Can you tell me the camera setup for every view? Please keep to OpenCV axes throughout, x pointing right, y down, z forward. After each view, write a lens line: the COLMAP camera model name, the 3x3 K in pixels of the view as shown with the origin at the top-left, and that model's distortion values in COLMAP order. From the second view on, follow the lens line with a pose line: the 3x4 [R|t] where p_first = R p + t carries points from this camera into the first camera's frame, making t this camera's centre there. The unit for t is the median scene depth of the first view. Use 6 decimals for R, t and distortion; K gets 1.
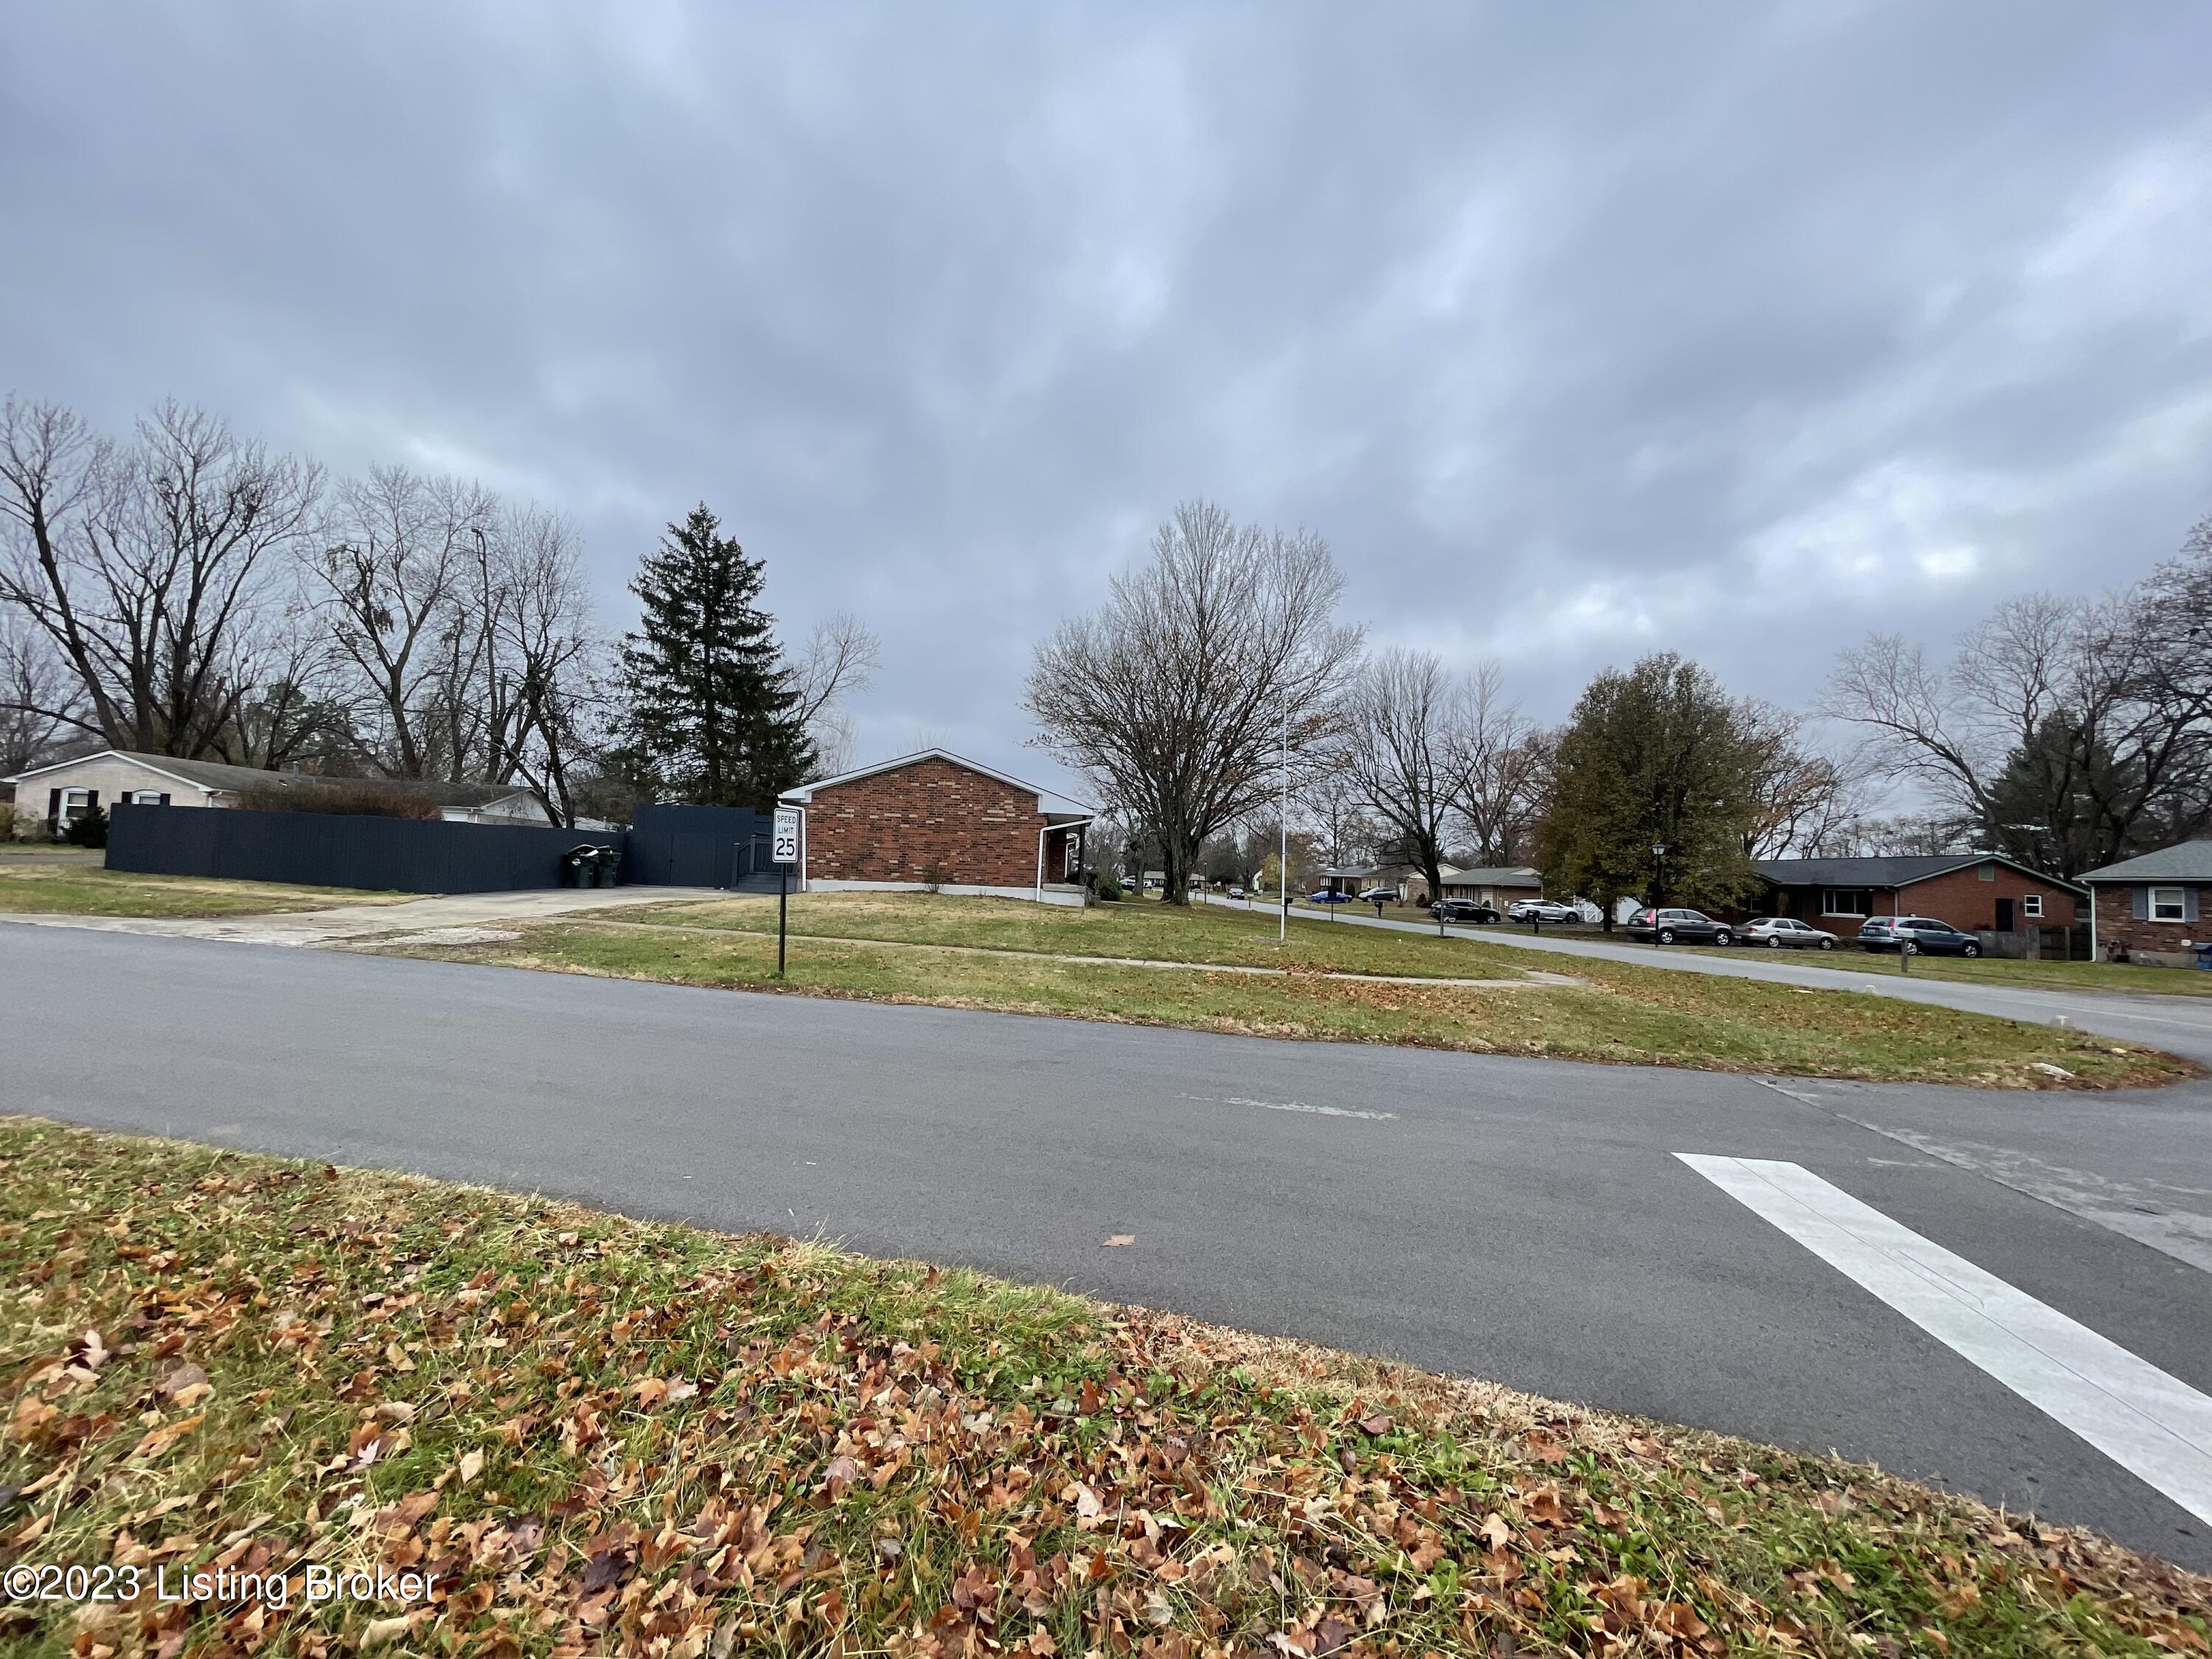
lens RADIAL K [[895.3, 0, 1098.9], [0, 895.3, 829.3], [0, 0, 1]] dist [0.000188, -0.000023]
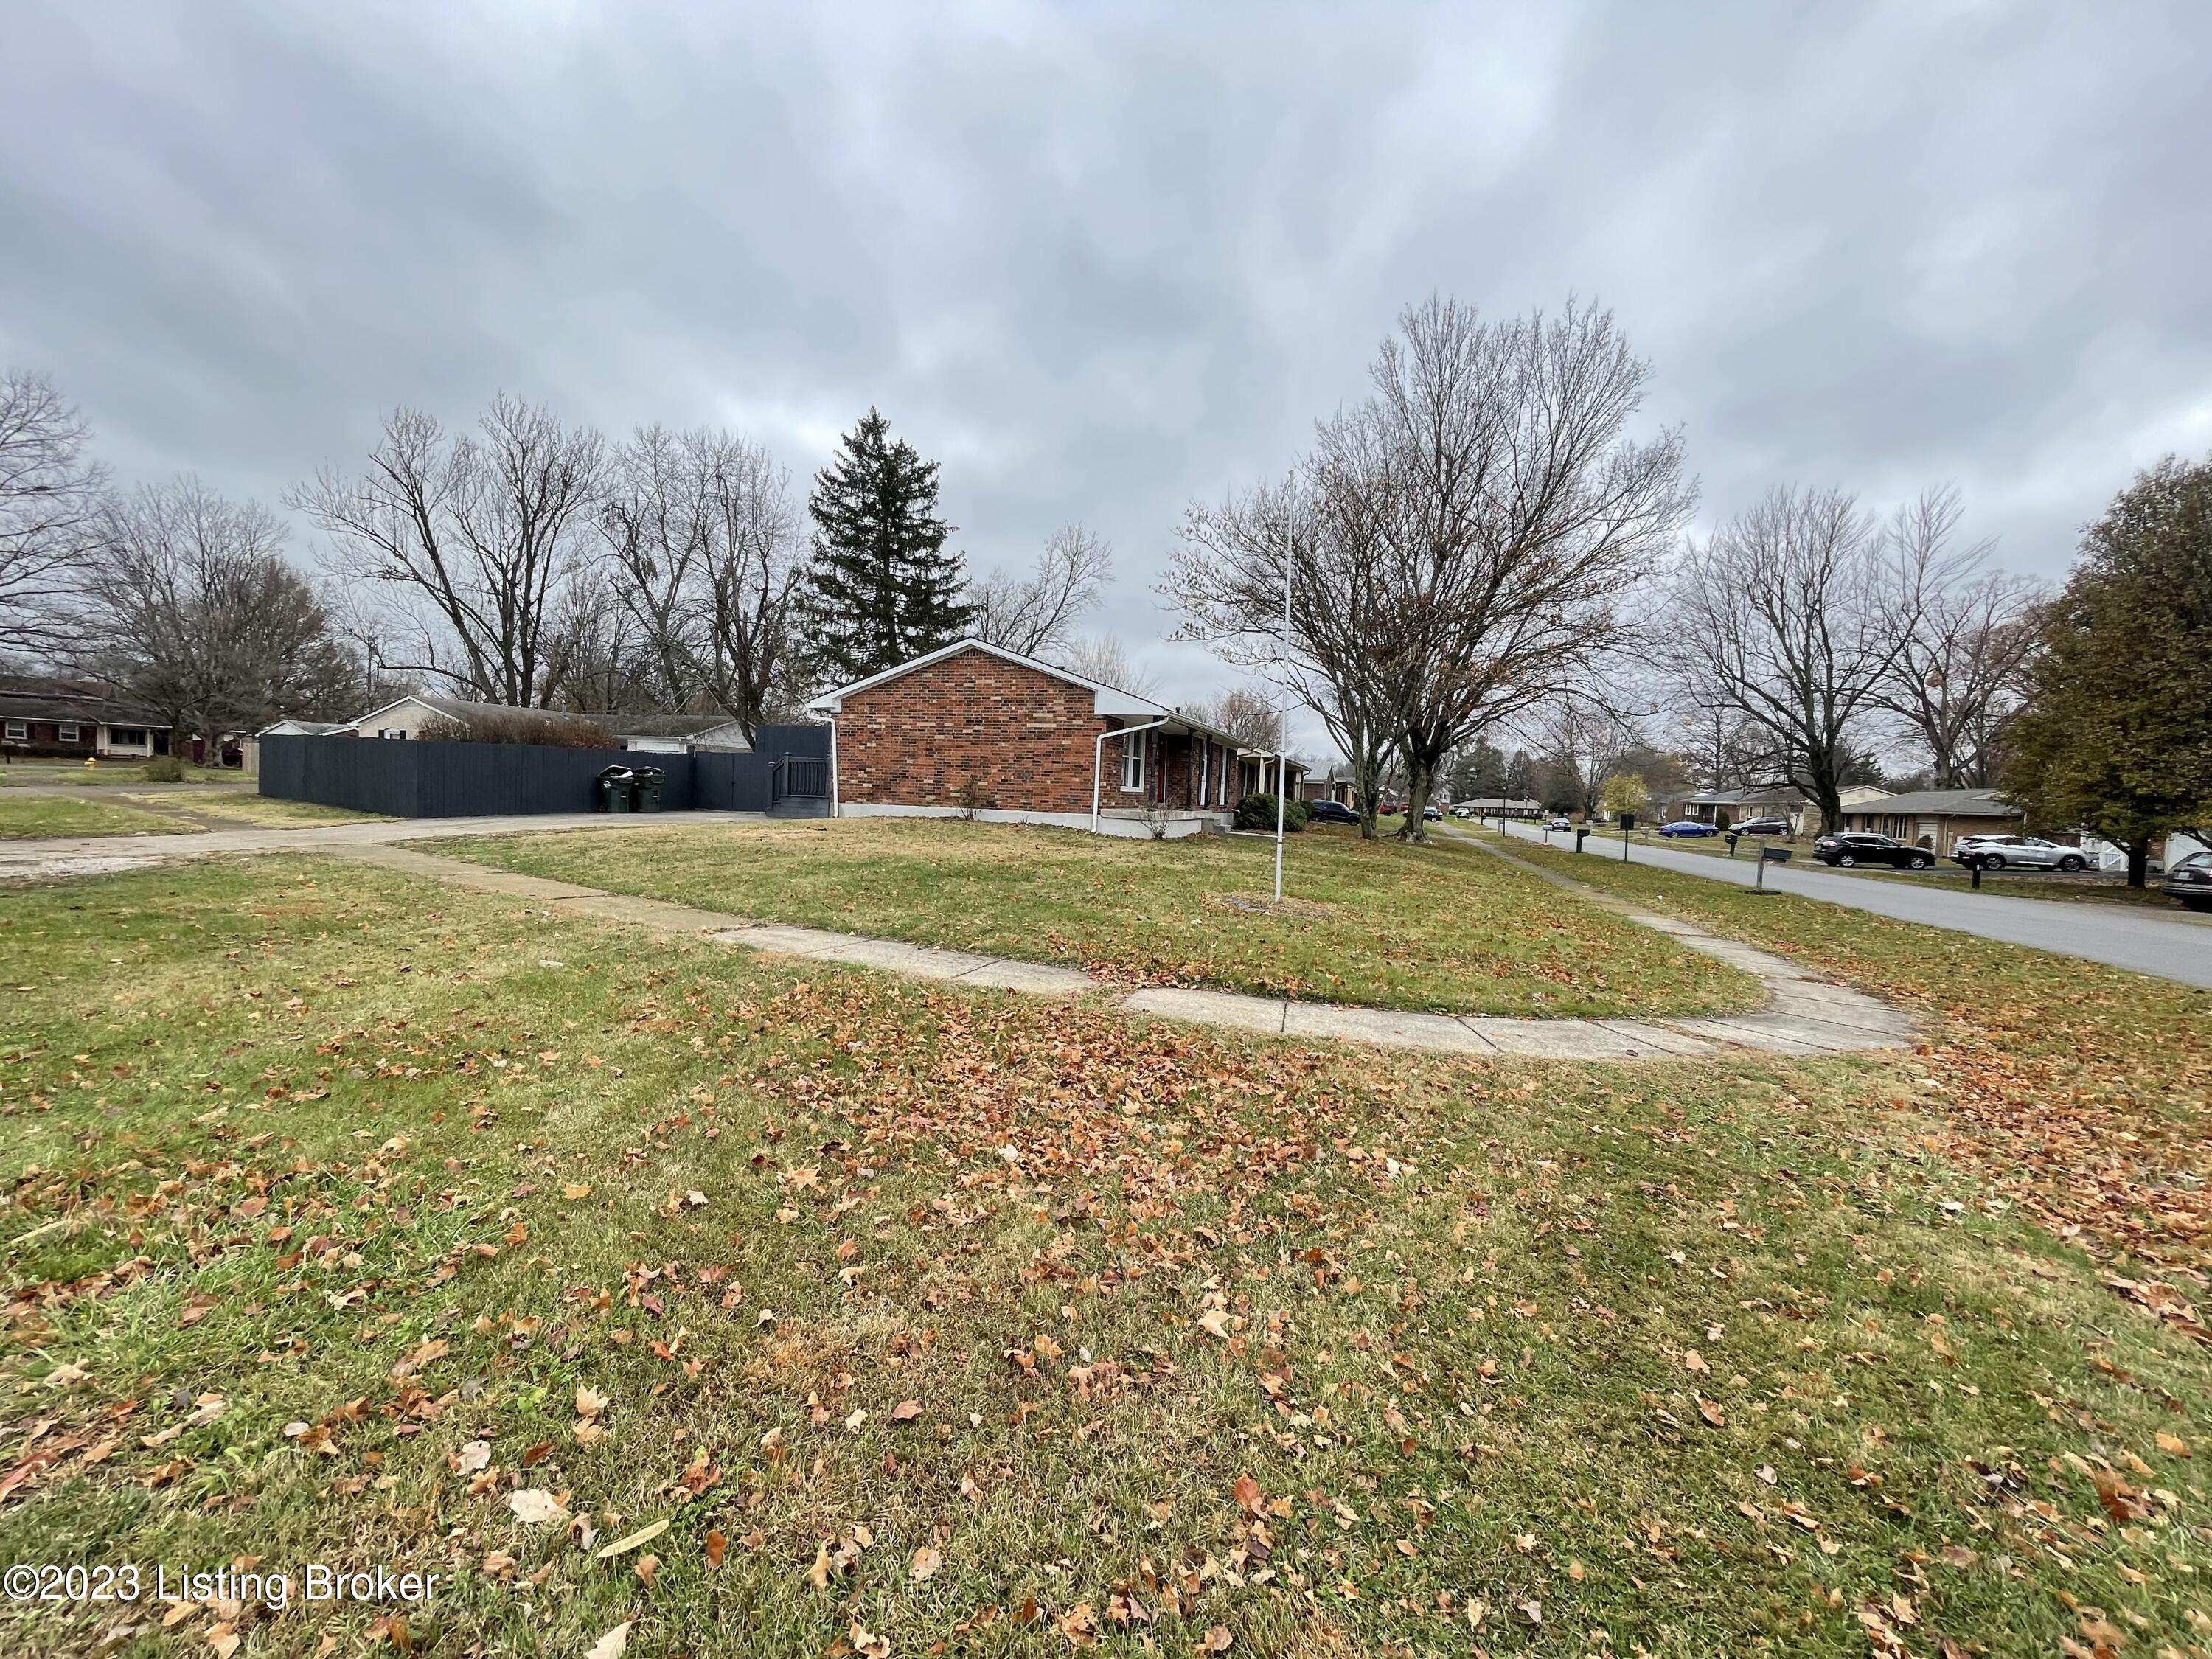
lens RADIAL K [[895.3, 0, 1098.9], [0, 895.3, 829.3], [0, 0, 1]] dist [0.000188, -0.000023]
pose [[0.934214, 0.008050, -0.356621, 0.117305], [0.020174, 0.996953, 0.075353, 0.012092], [0.356141, -0.077591, 0.931205, 0.164591]]
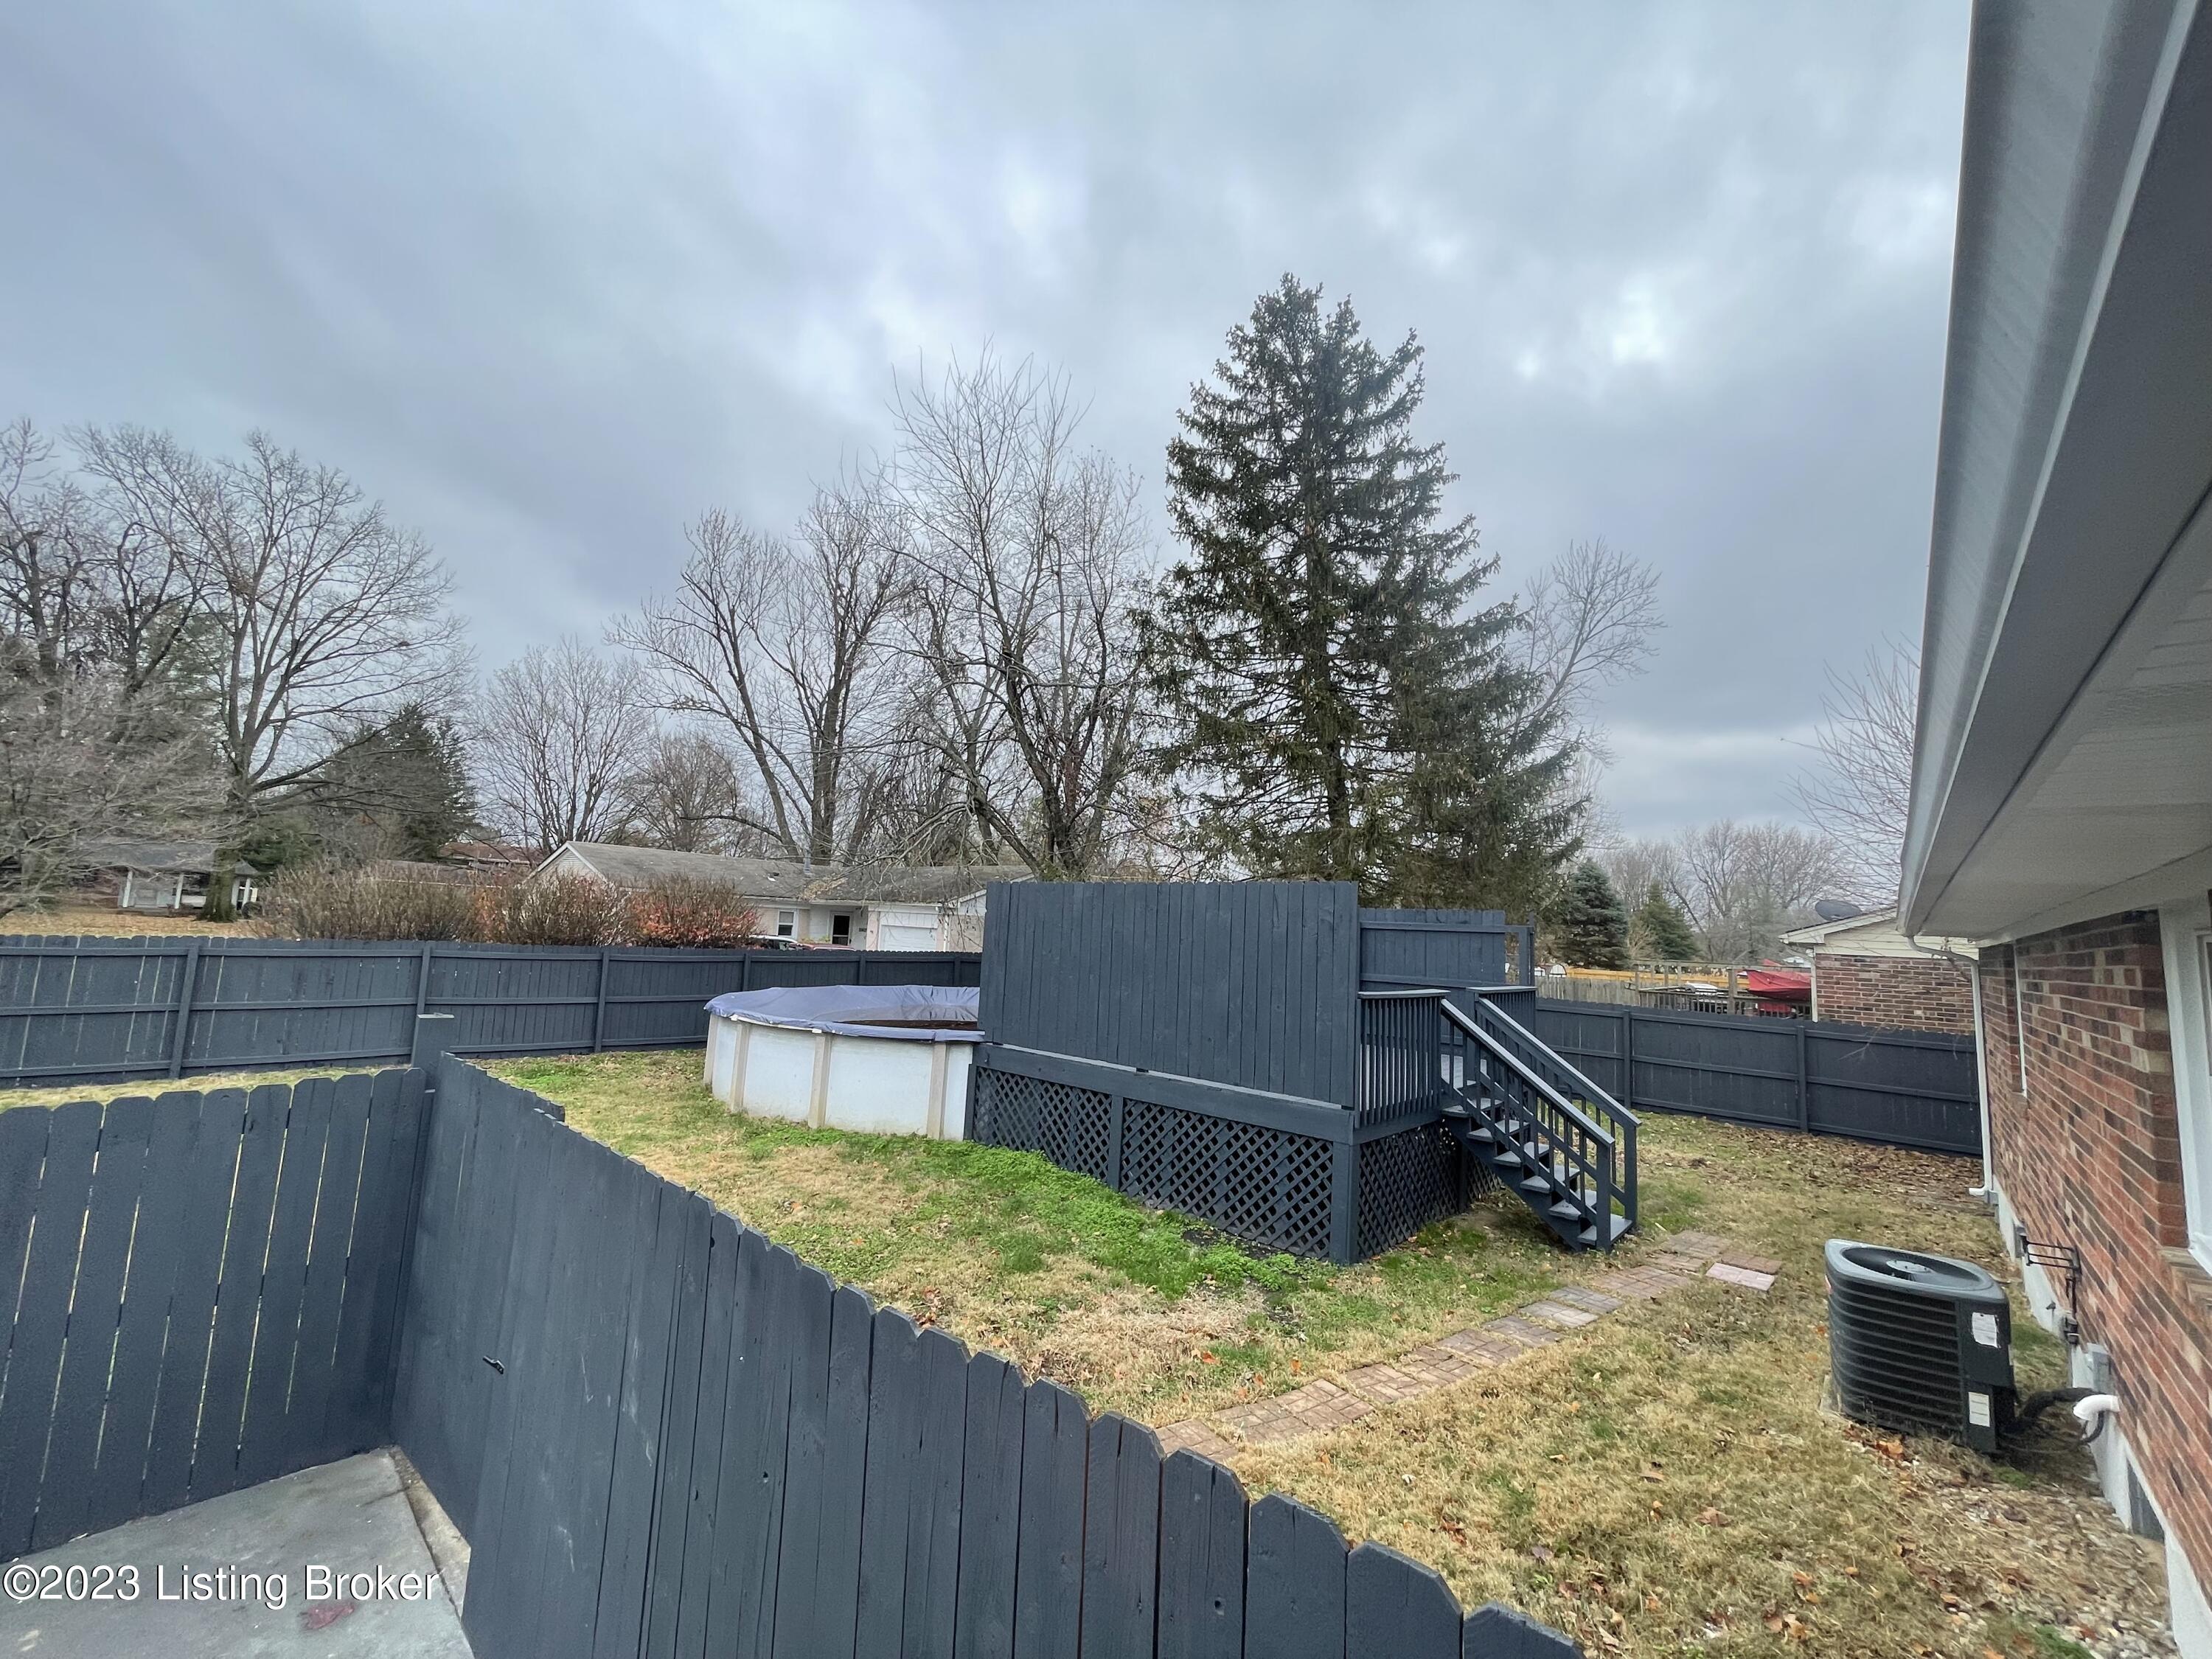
lens RADIAL K [[895.3, 0, 1098.9], [0, 895.3, 829.3], [0, 0, 1]] dist [0.000188, -0.000023]
pose [[0.729424, -0.080489, -0.679311, -0.198677], [0.018910, 0.995047, -0.097594, -0.015173], [0.683801, 0.058342, 0.727332, 0.566045]]
